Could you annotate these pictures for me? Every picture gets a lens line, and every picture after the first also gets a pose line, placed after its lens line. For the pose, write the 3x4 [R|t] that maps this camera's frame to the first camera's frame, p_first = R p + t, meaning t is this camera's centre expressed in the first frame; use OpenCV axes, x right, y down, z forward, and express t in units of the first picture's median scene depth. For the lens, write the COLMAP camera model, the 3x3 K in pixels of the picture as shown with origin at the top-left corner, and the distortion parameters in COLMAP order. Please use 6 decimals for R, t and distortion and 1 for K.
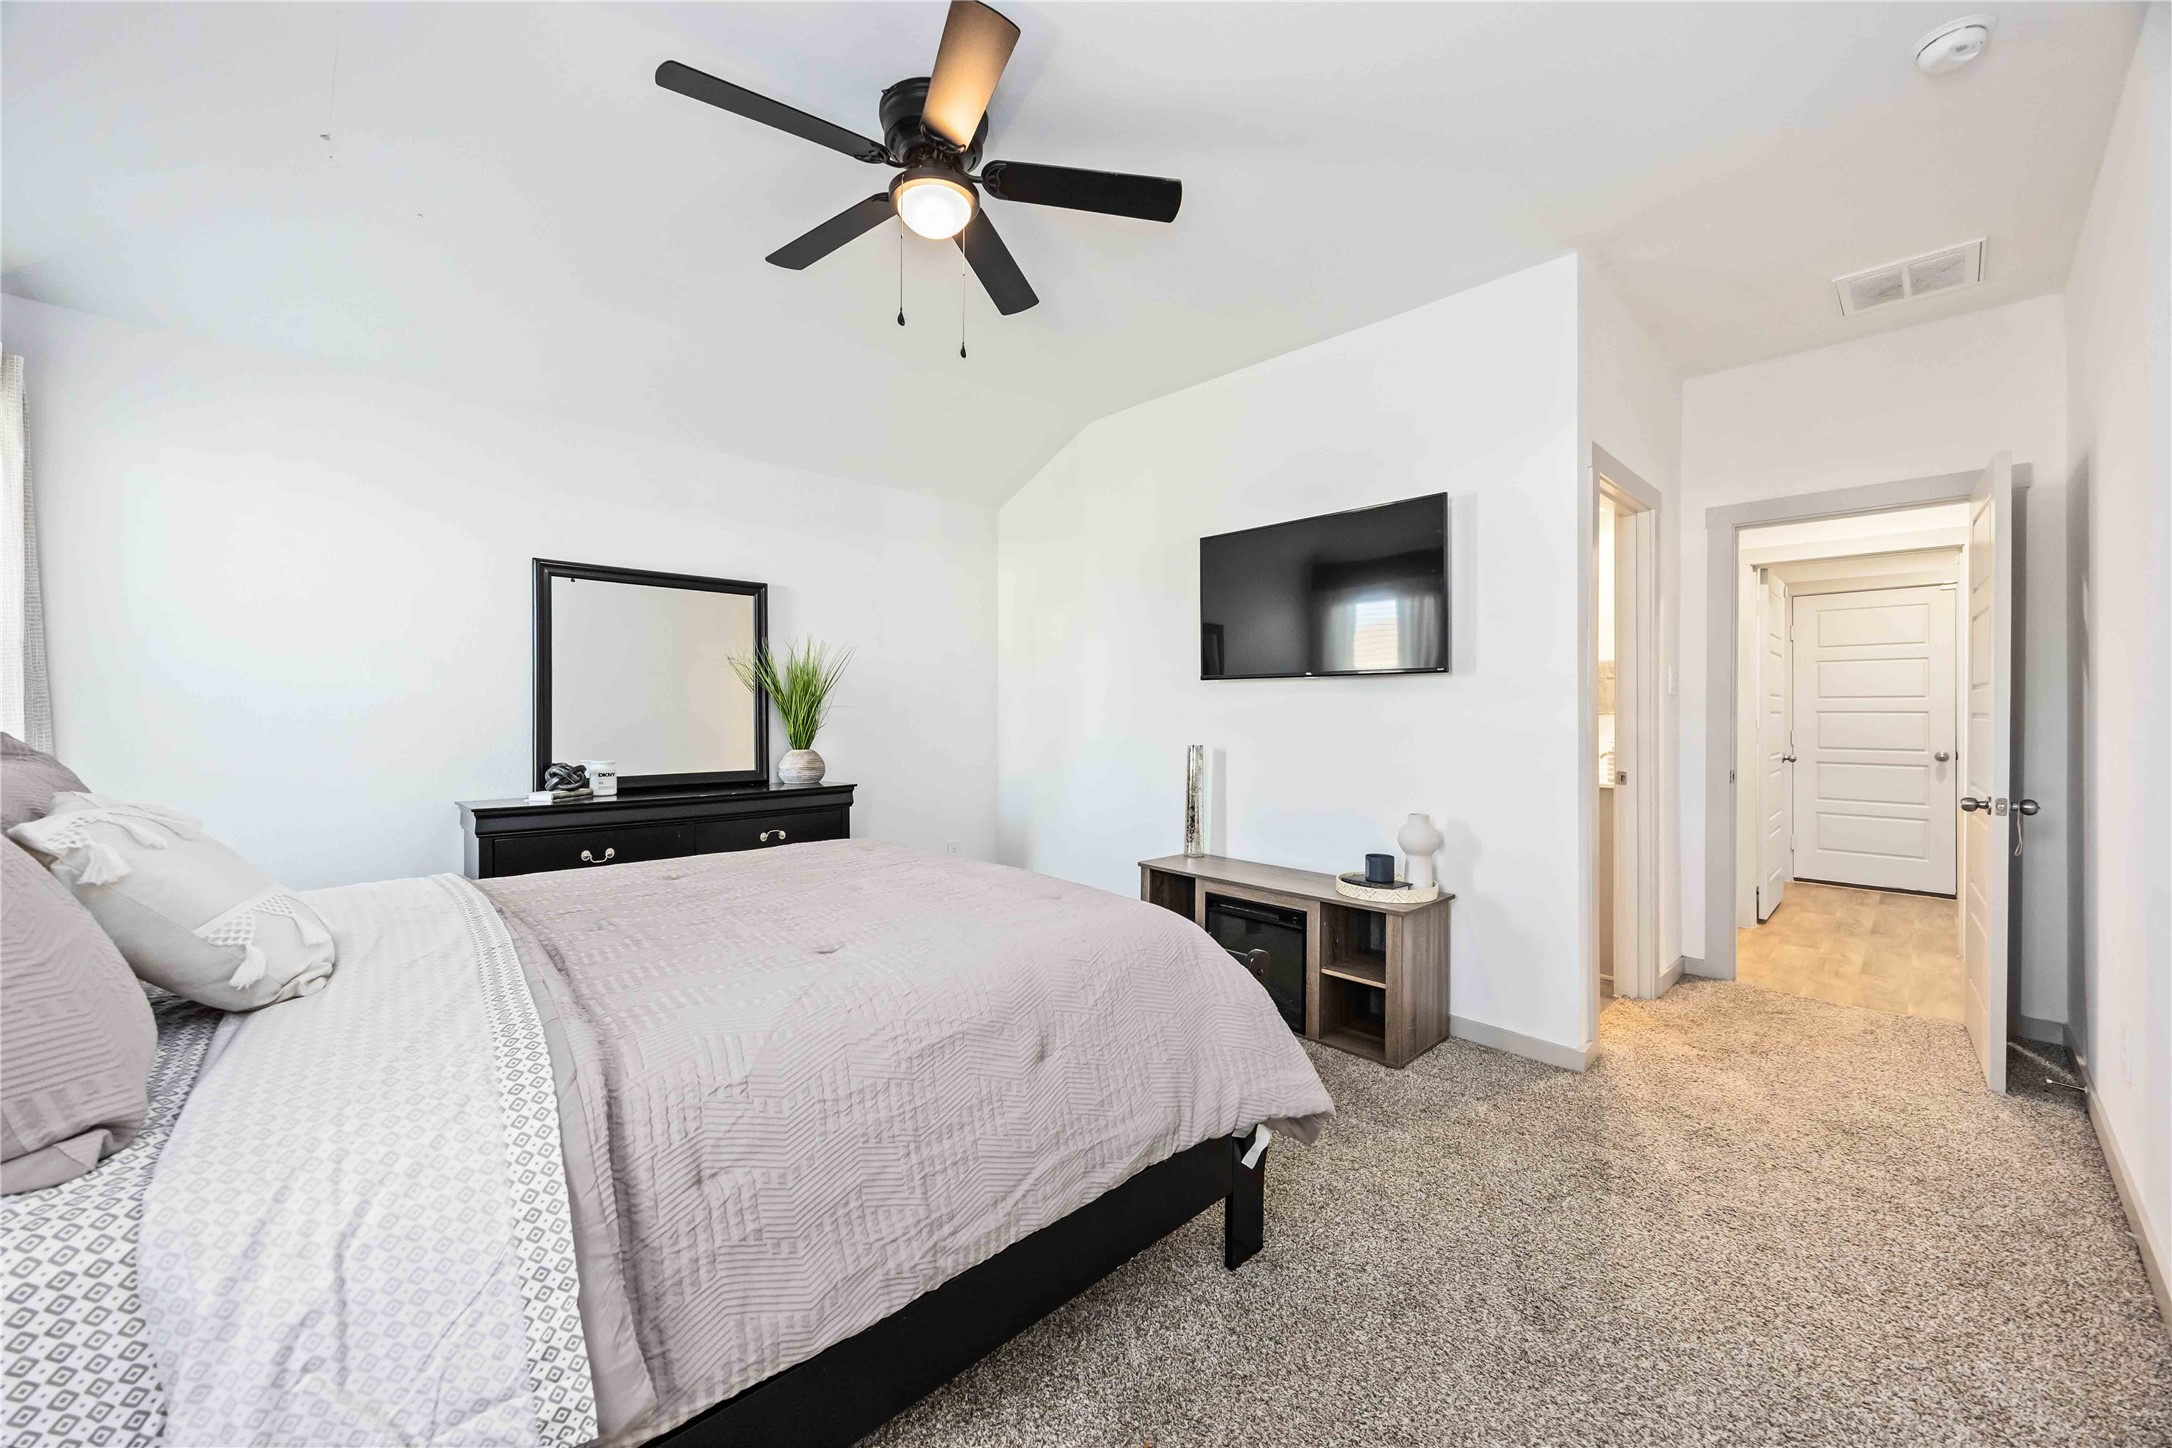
lens RADIAL K [[833.4, 0, 1076.6], [0, 833.4, 708.2], [0, 0, 1]] dist [-0.002271, 0.000069]
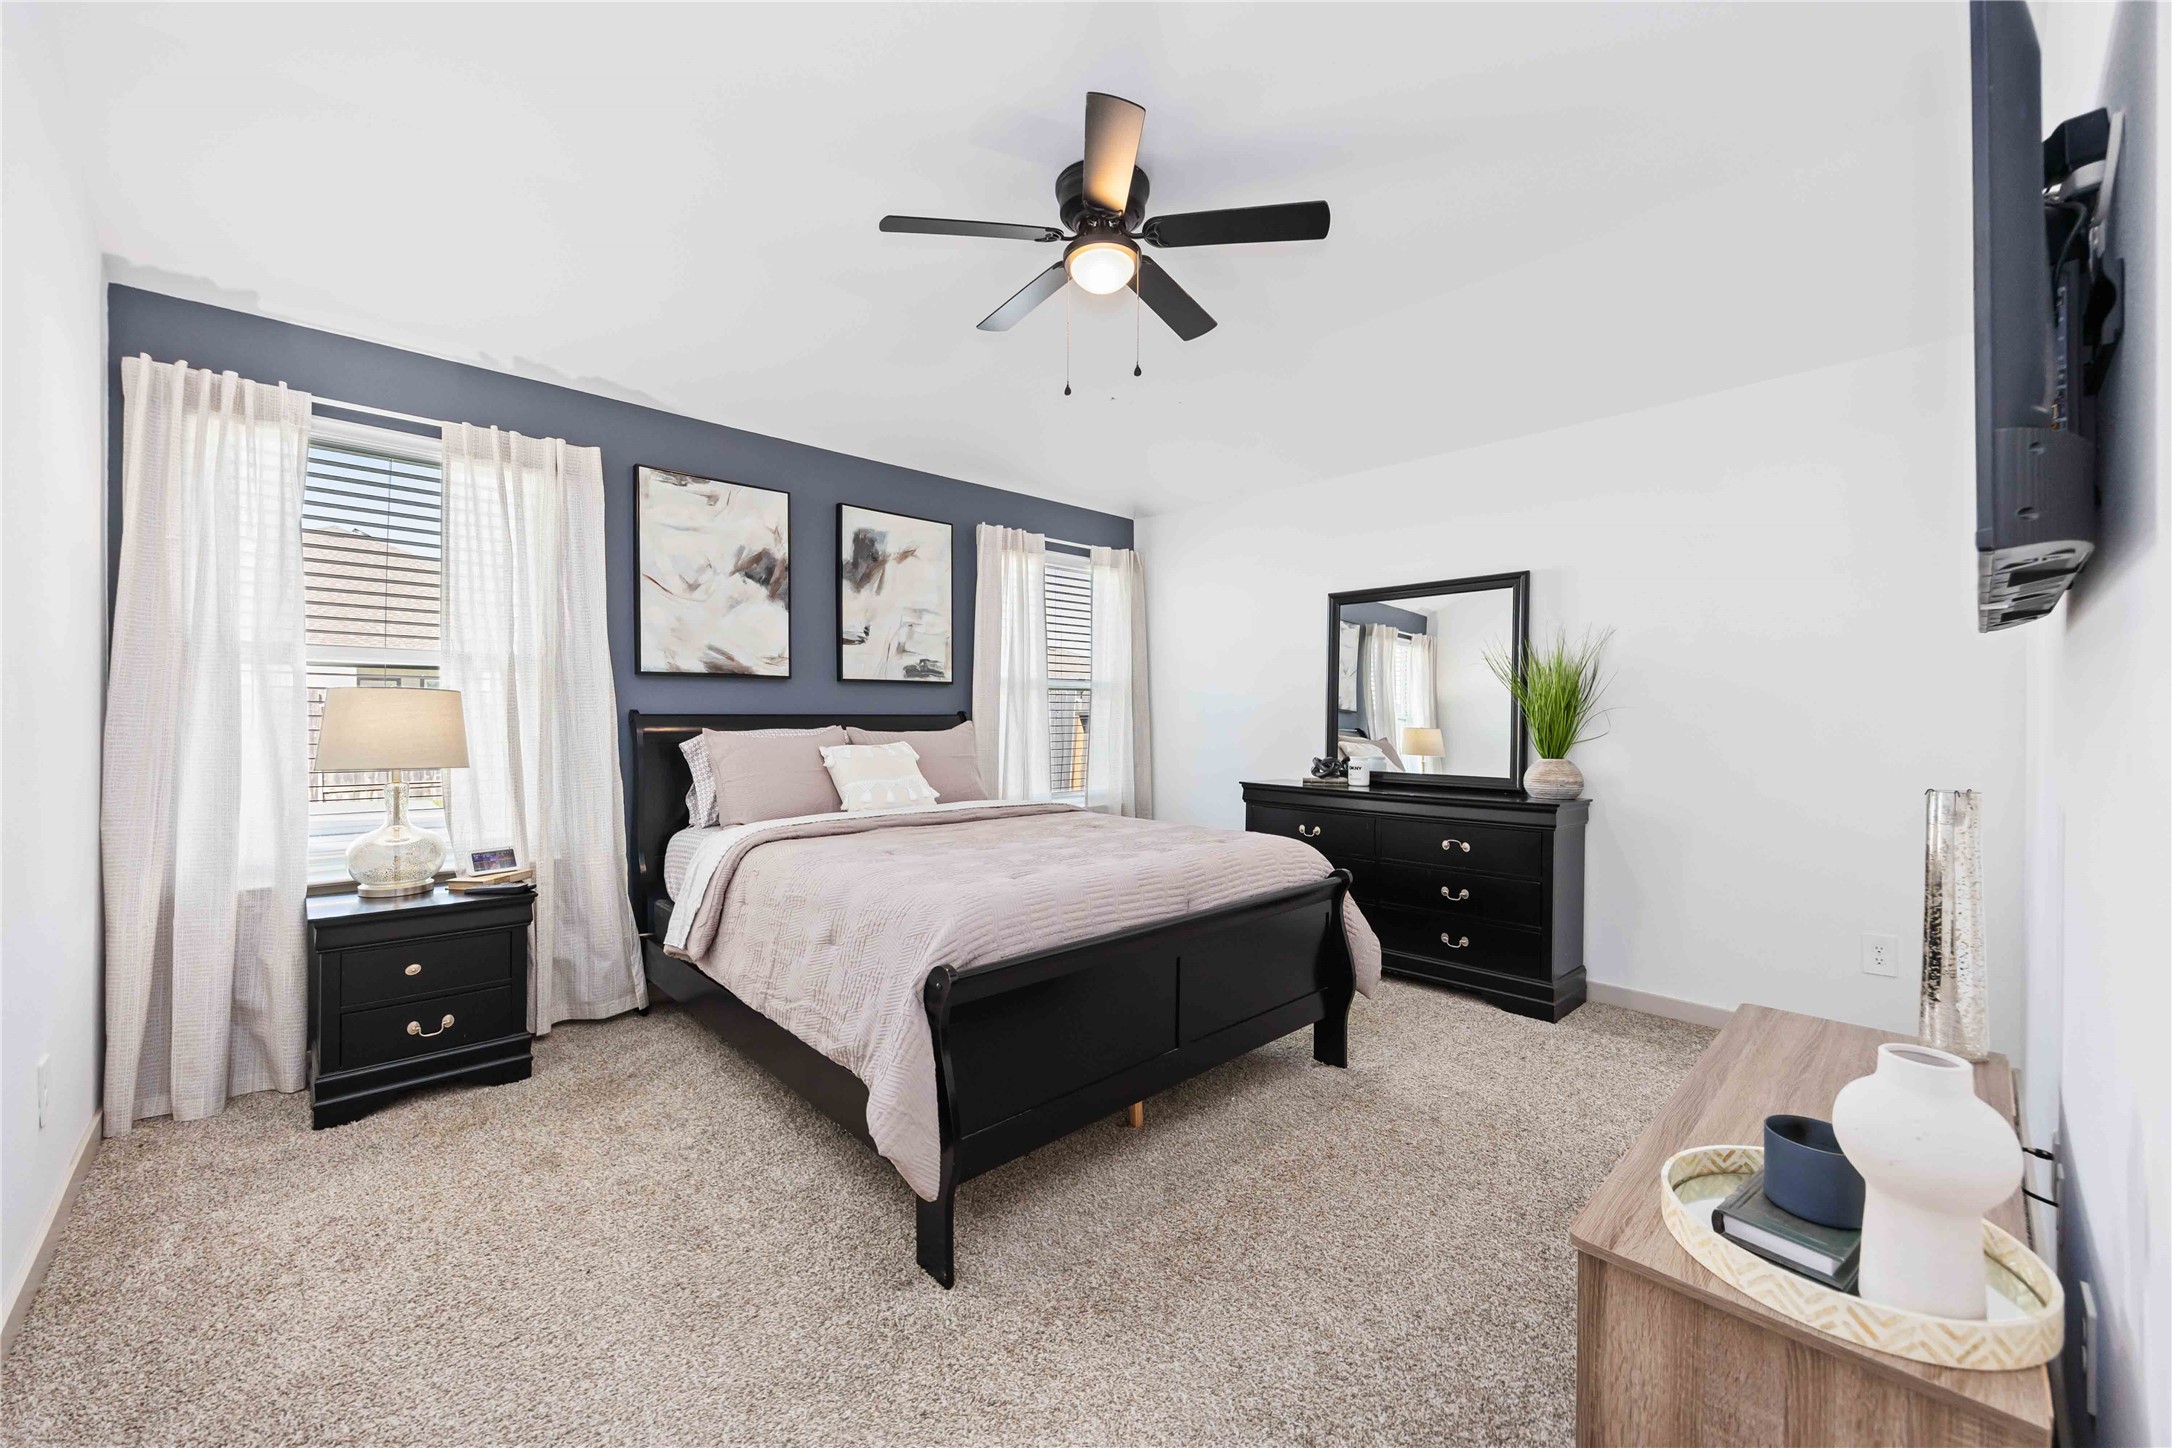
lens RADIAL K [[833.4, 0, 1076.6], [0, 833.4, 708.2], [0, 0, 1]] dist [-0.002271, 0.000069]
pose [[0.011156, -0.010781, -0.999880, 0.601765], [0.005965, 0.999925, -0.010715, 0.005722], [0.999920, -0.005844, 0.011220, 0.582889]]
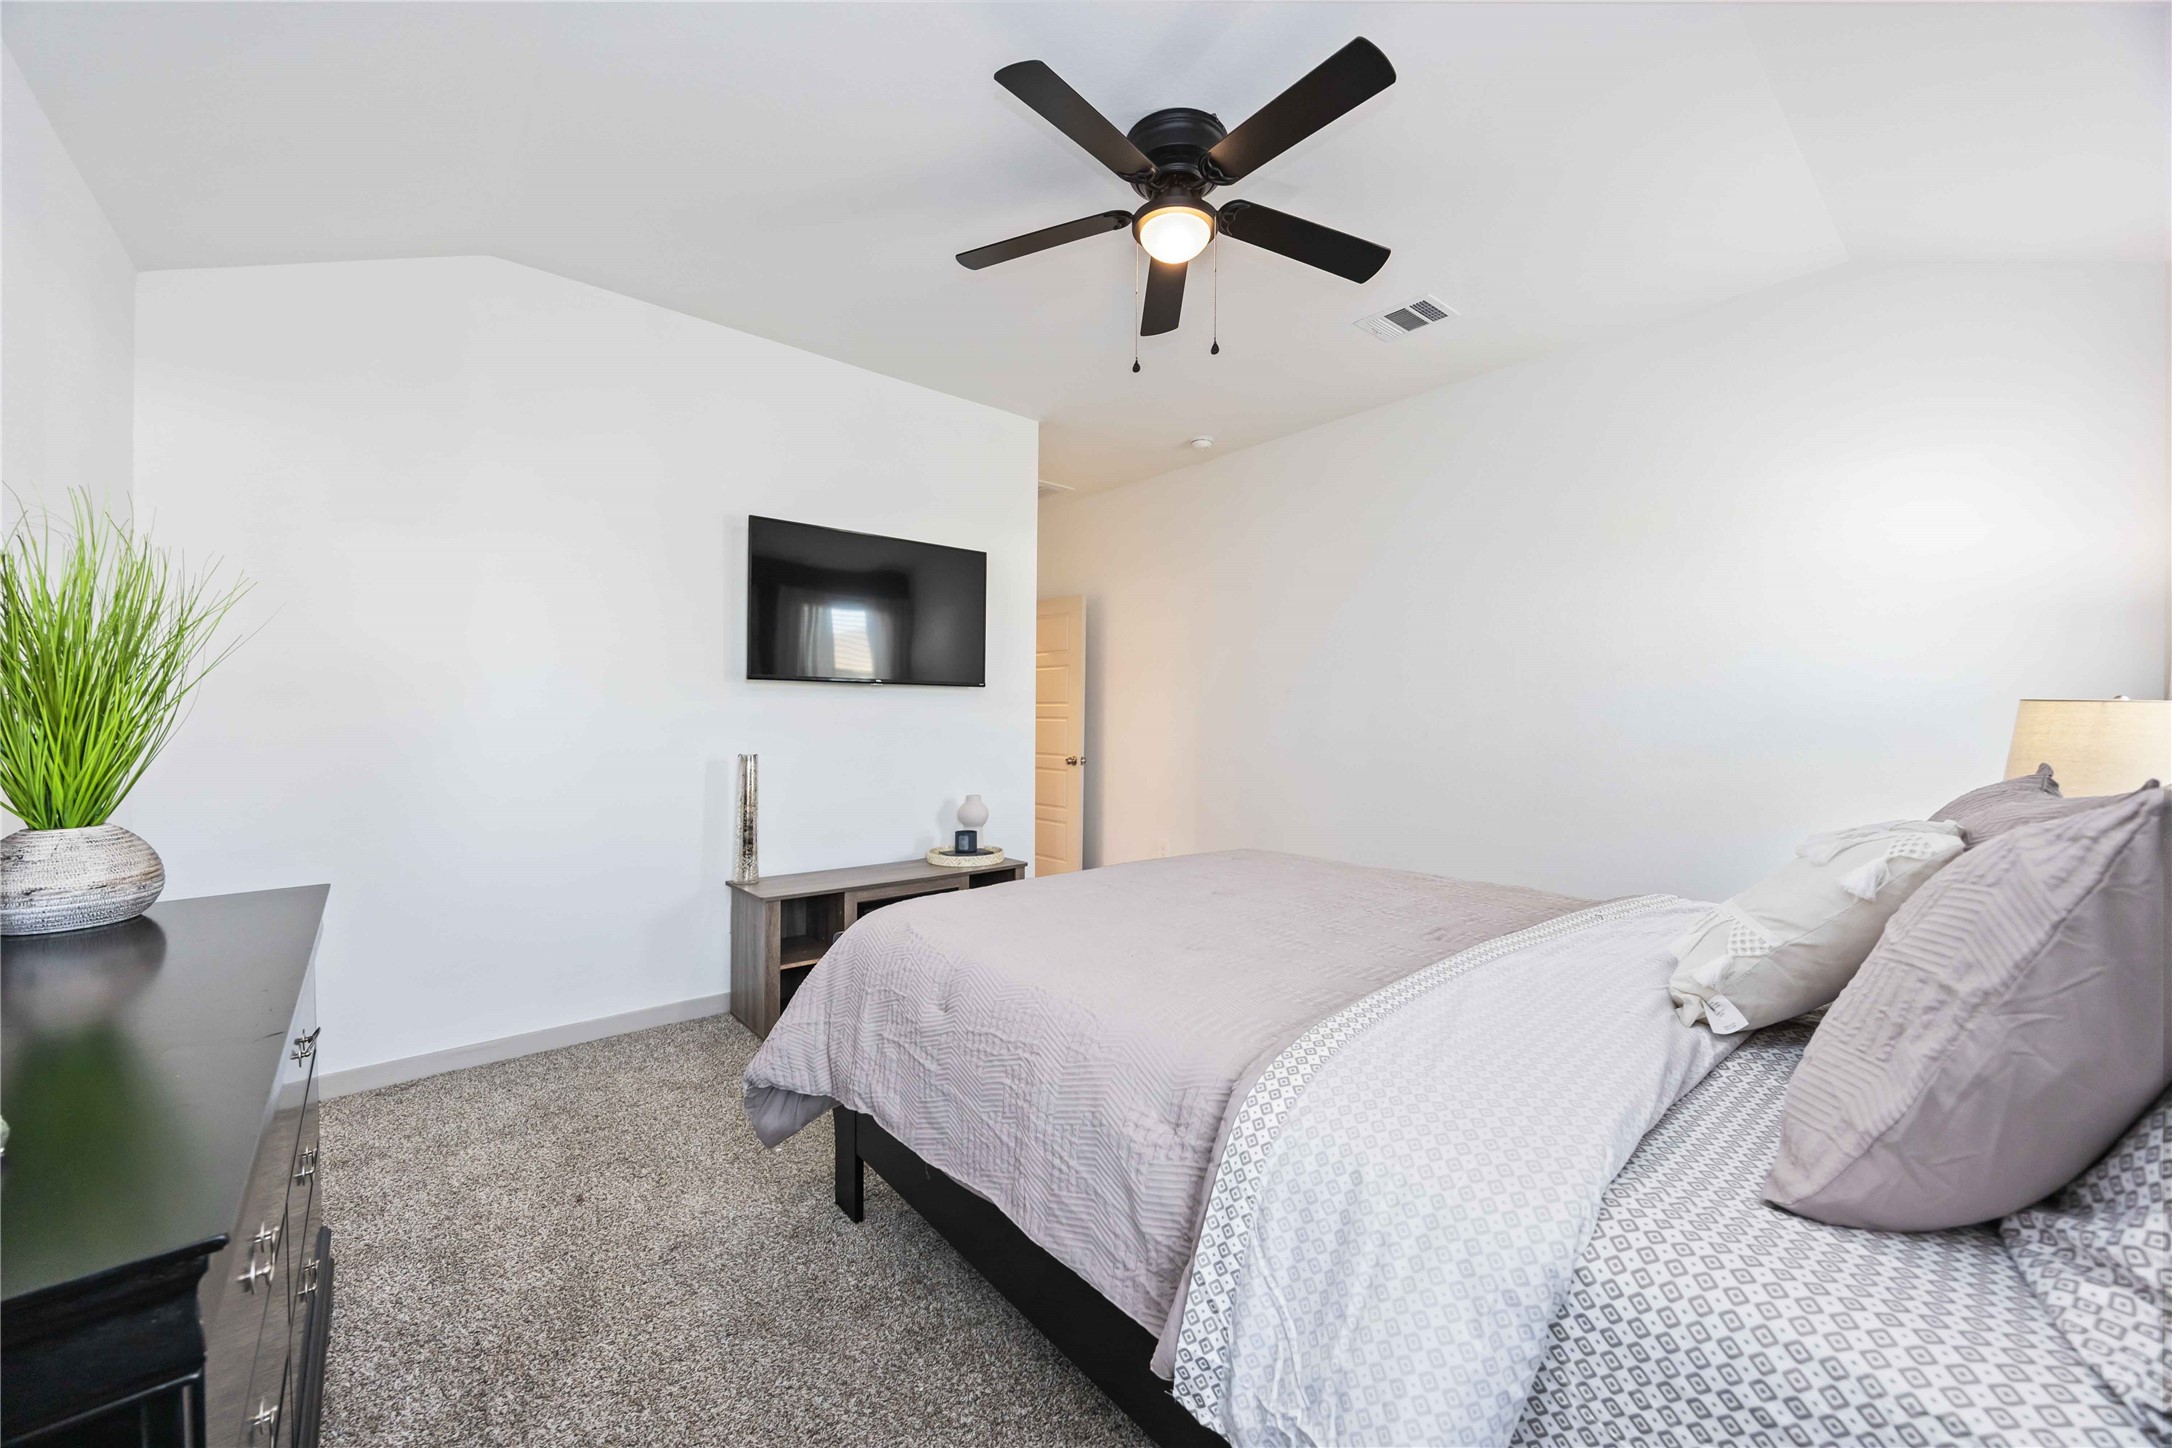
lens RADIAL K [[833.4, 0, 1076.6], [0, 833.4, 708.2], [0, 0, 1]] dist [-0.002271, 0.000069]
pose [[0.054689, 0.002939, 0.998499, -0.745715], [-0.005675, 0.999980, -0.002632, -0.003634], [-0.998487, -0.005522, 0.054705, 0.651529]]
